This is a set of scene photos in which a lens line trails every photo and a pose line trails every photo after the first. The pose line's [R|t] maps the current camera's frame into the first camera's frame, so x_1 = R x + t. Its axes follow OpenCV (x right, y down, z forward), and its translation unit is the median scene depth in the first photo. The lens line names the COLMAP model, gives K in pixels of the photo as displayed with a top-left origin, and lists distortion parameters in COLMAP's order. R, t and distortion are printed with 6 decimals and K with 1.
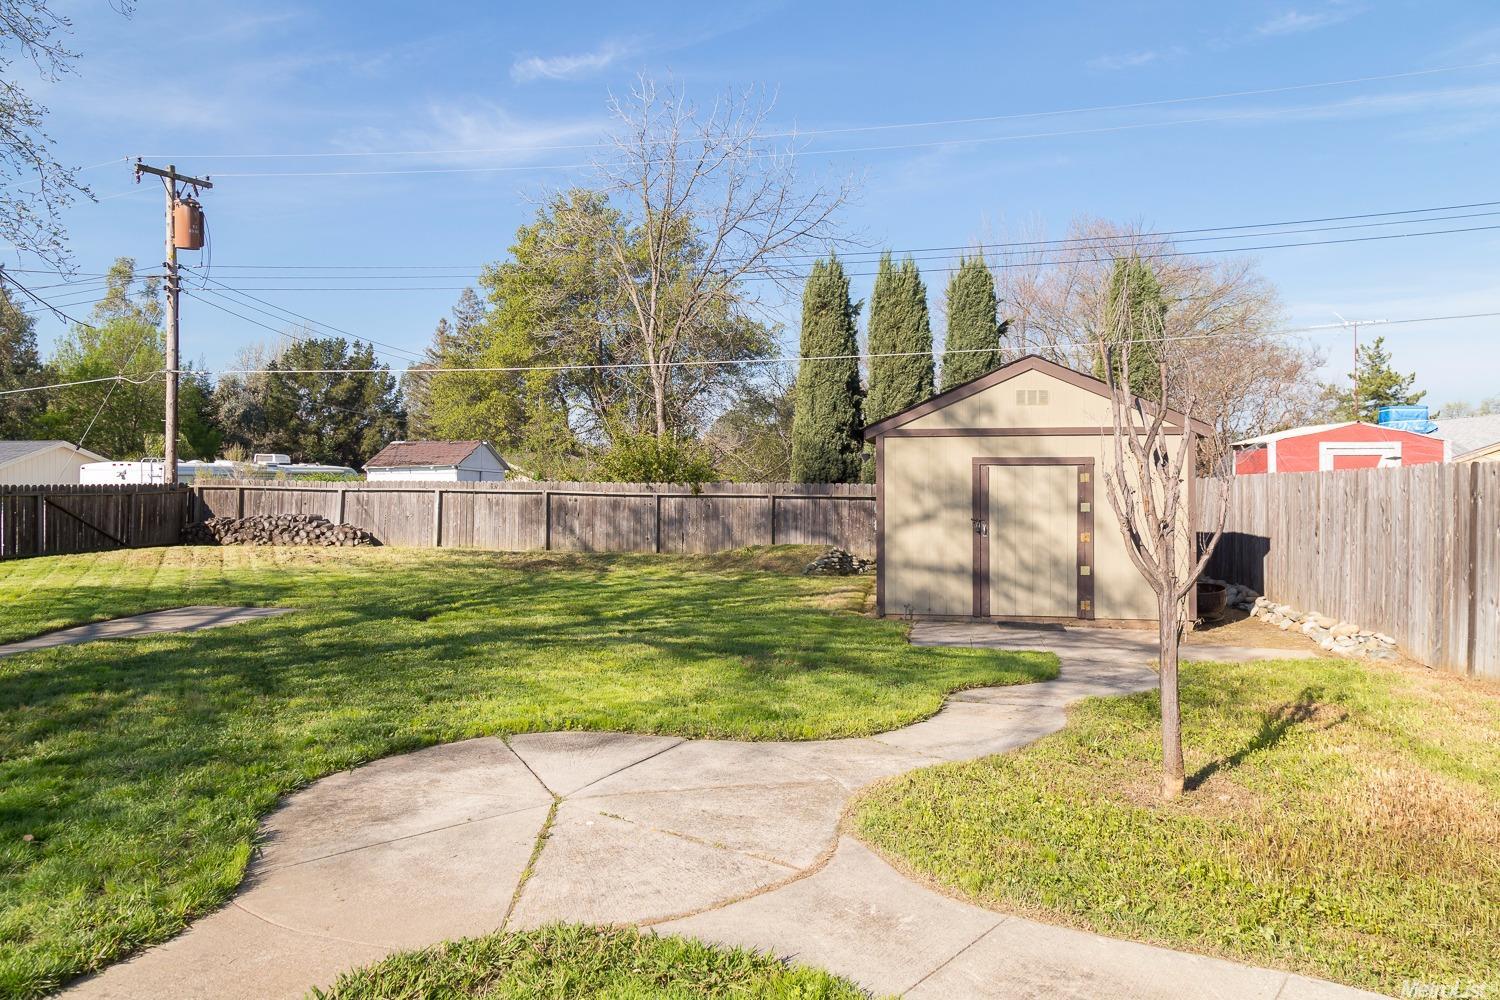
lens RADIAL K [[1044.7, 0, 775.7], [0, 1044.7, 473.4], [0, 0, 1]] dist [-0.107111, 0.053308]
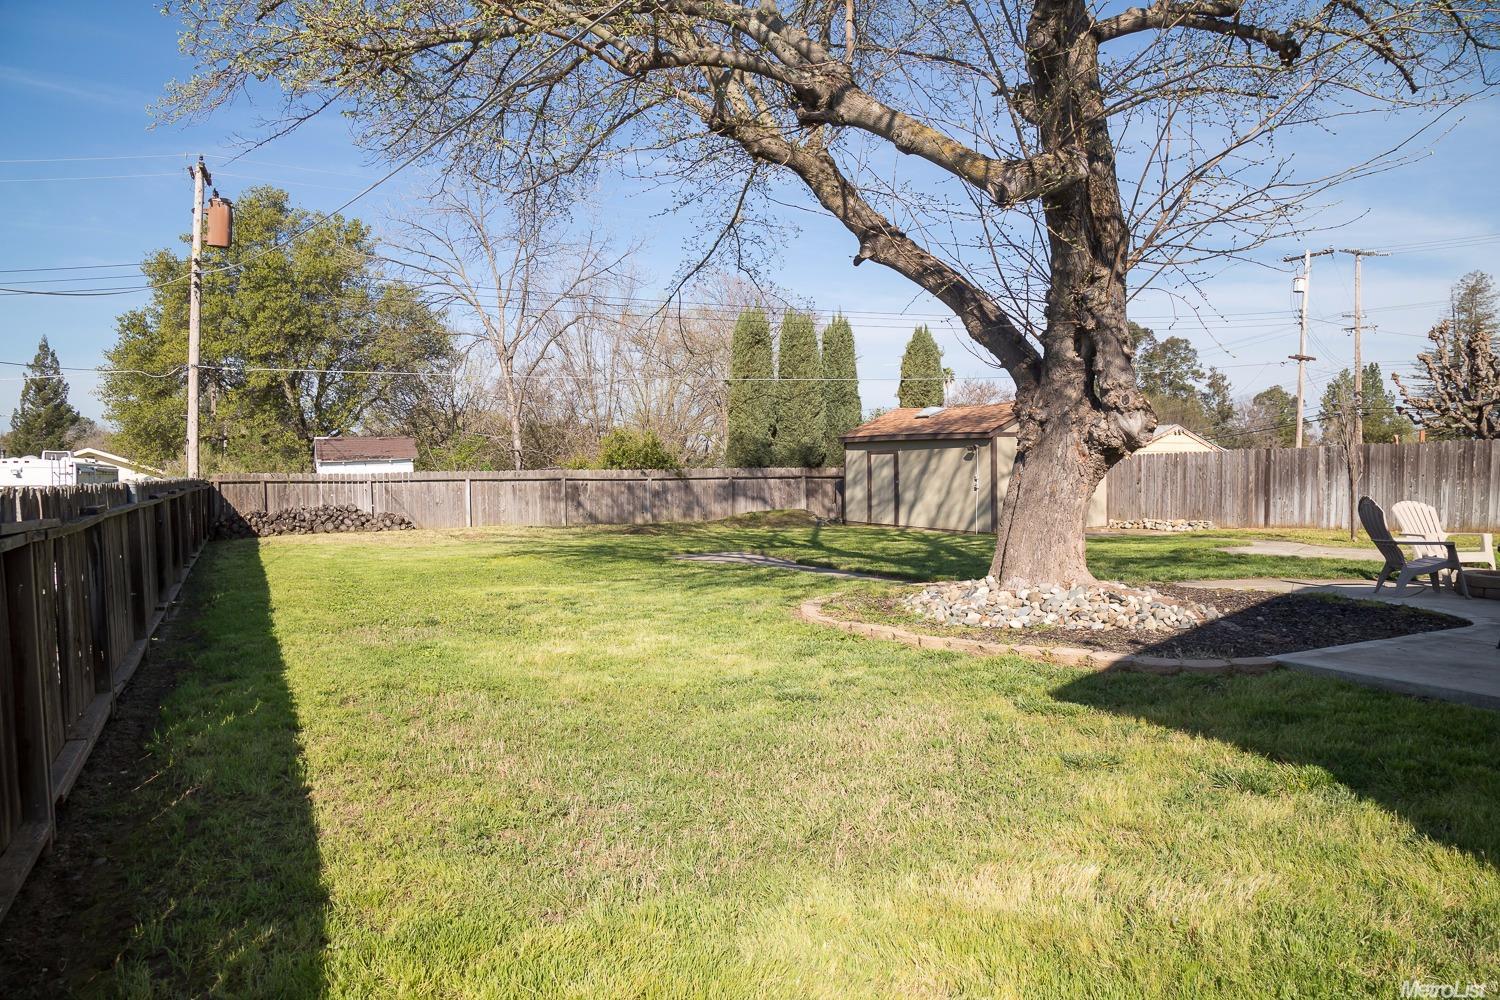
lens RADIAL K [[1044.7, 0, 746.2], [0, 1044.7, 510.6], [0, 0, 1]] dist [-0.107111, 0.053308]
pose [[0.797412, -0.038611, 0.602199, -0.830260], [0.015186, 0.998919, 0.043939, 0.005551], [-0.603244, -0.025893, 0.797136, -0.138552]]
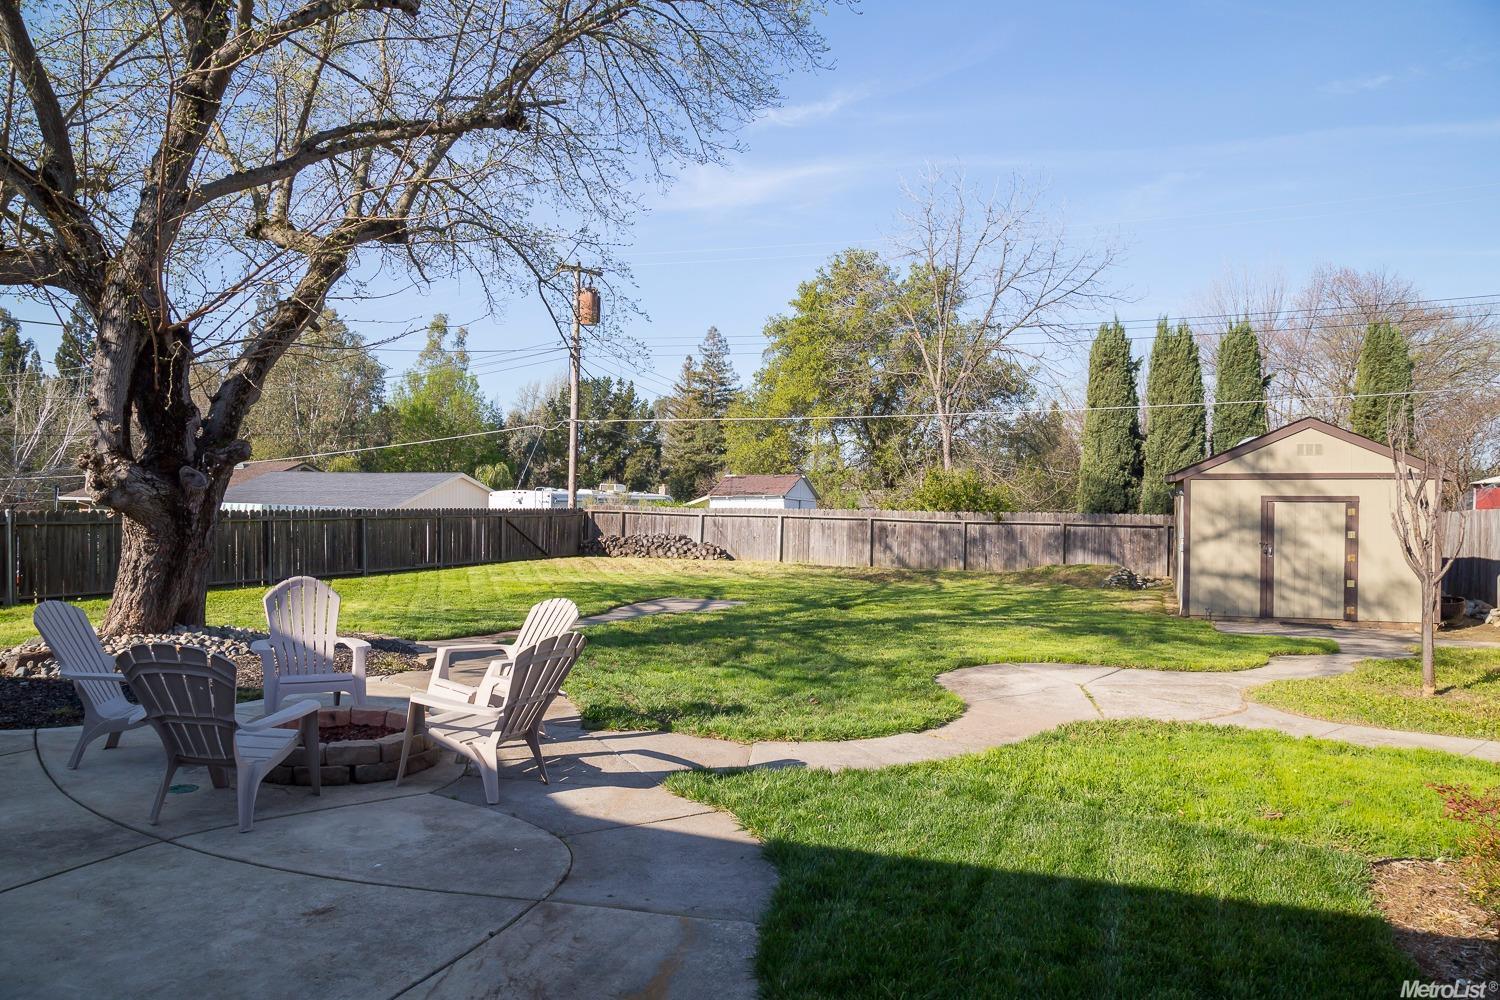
lens RADIAL K [[1044.7, 0, 741.6], [0, 1044.7, 493.5], [0, 0, 1]] dist [-0.107111, 0.053308]
pose [[0.972580, 0.005831, -0.232494, -0.086650], [-0.007315, 0.999958, -0.005520, -0.003612], [0.232452, 0.007070, 0.972582, -0.241463]]
